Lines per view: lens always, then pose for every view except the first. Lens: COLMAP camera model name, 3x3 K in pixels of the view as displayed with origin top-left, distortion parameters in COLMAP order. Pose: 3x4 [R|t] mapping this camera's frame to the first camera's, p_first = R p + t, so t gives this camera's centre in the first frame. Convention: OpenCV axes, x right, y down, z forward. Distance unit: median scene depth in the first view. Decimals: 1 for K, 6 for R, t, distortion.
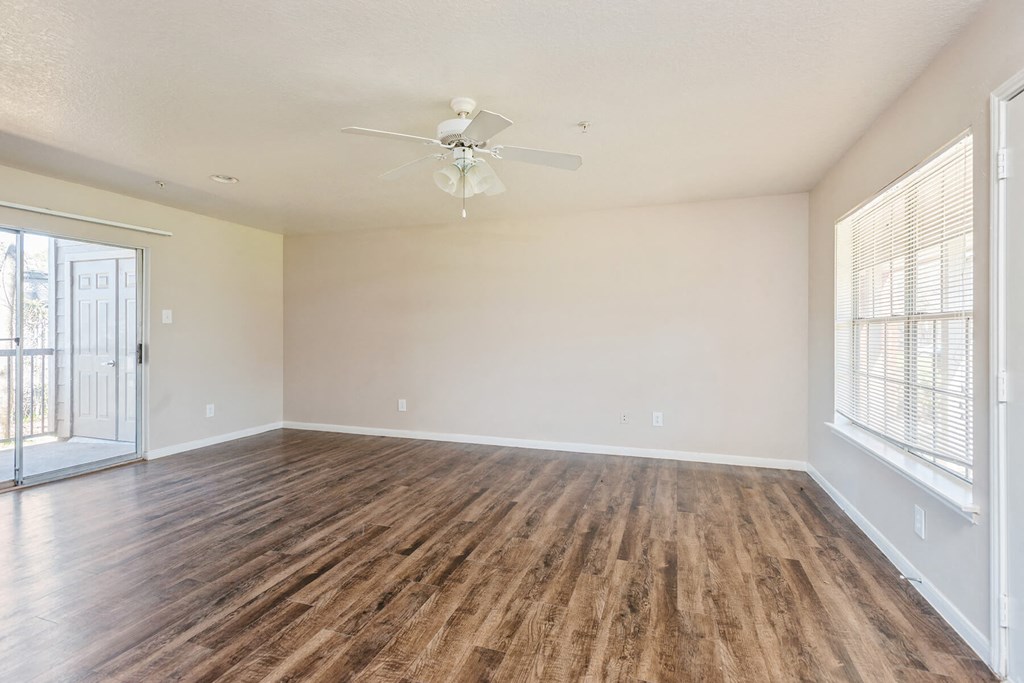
lens RADIAL K [[480.9, 0, 510.7], [0, 480.9, 334.9], [0, 0, 1]] dist [0.022651, -0.008662]
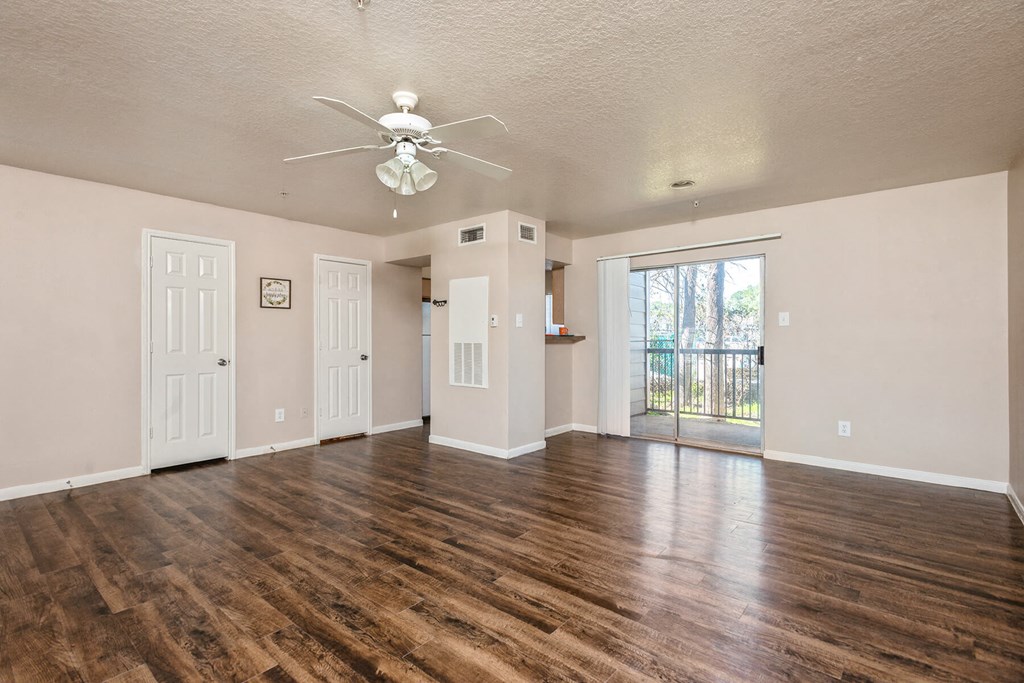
lens RADIAL K [[480.9, 0, 510.7], [0, 480.9, 334.9], [0, 0, 1]] dist [0.022651, -0.008662]
pose [[-0.362107, -0.009521, -0.932088, 0.729202], [-0.005103, 0.999953, -0.008231, 0.010893], [0.932122, 0.001776, -0.362139, 1.529233]]
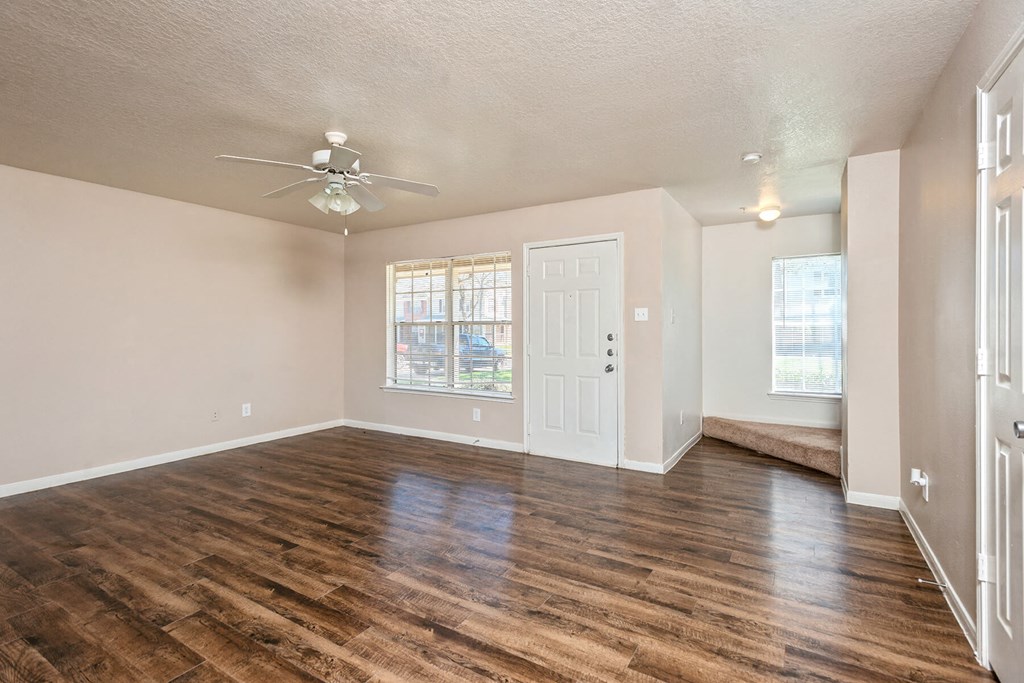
lens RADIAL K [[480.9, 0, 510.7], [0, 480.9, 334.9], [0, 0, 1]] dist [0.022651, -0.008662]
pose [[0.215900, -0.013042, 0.976328, -1.124554], [0.004153, 0.999914, 0.012439, -0.005657], [-0.976407, 0.001369, 0.215936, 0.333034]]
